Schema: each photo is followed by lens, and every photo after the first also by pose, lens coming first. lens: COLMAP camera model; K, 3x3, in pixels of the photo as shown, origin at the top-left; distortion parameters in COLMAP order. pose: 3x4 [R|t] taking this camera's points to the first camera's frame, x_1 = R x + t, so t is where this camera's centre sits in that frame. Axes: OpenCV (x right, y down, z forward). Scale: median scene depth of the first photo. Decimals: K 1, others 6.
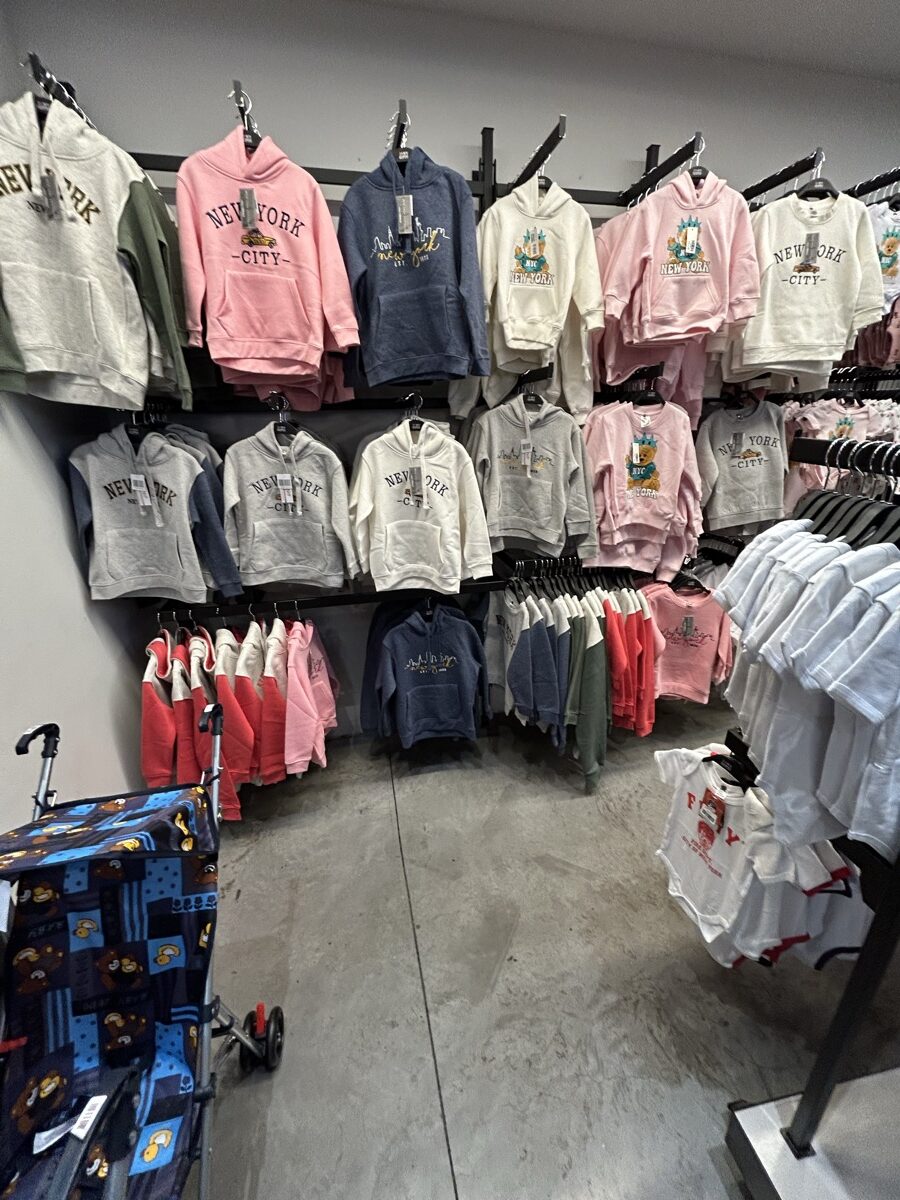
lens RADIAL K [[478.8, 0, 443.7], [0, 478.8, 598.6], [0, 0, 1]] dist [-0.001720, -0.001046]
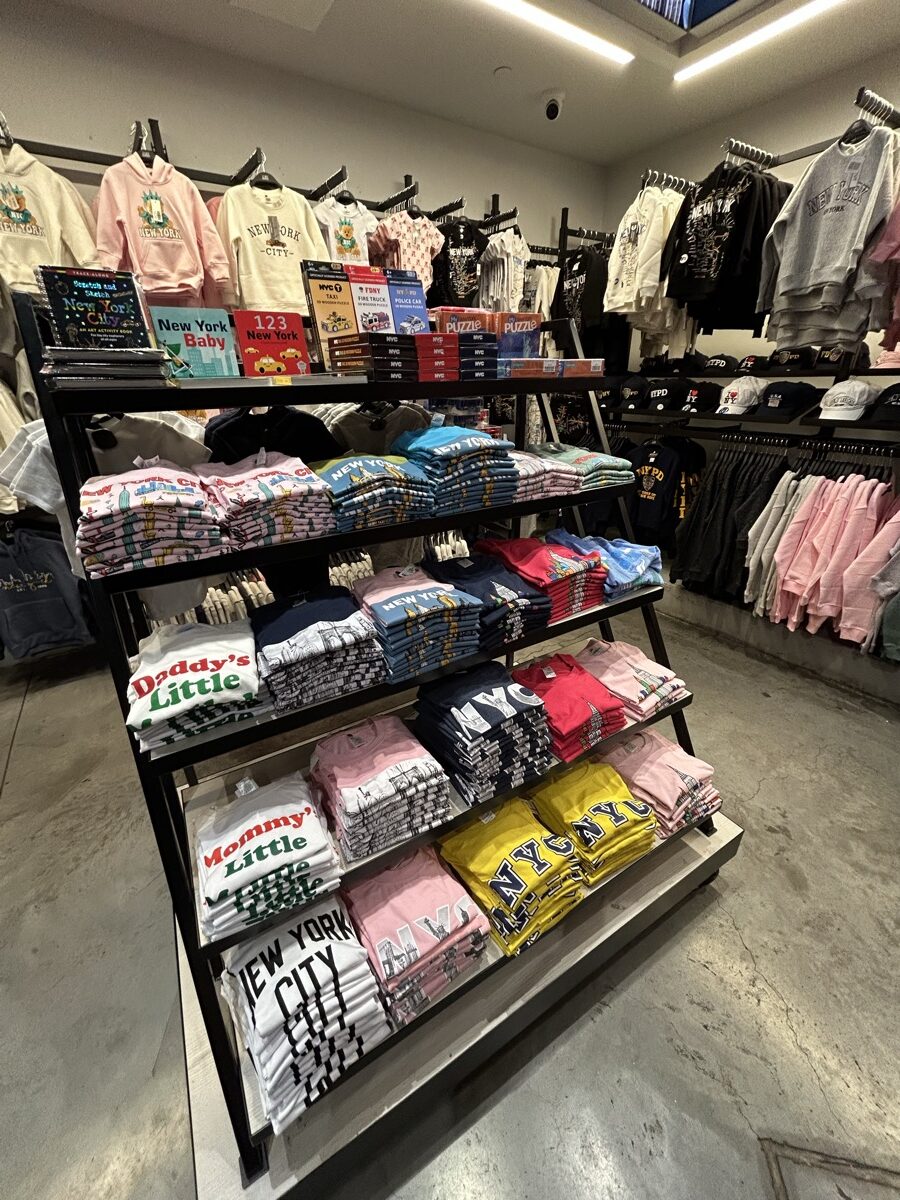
lens RADIAL K [[478.8, 0, 453.4], [0, 478.8, 601.4], [0, 0, 1]] dist [-0.001720, -0.001046]
pose [[0.927949, -0.149754, 0.341298, 0.632111], [0.121529, 0.987254, 0.102761, 0.230746], [-0.352337, -0.053879, 0.934321, -0.498037]]
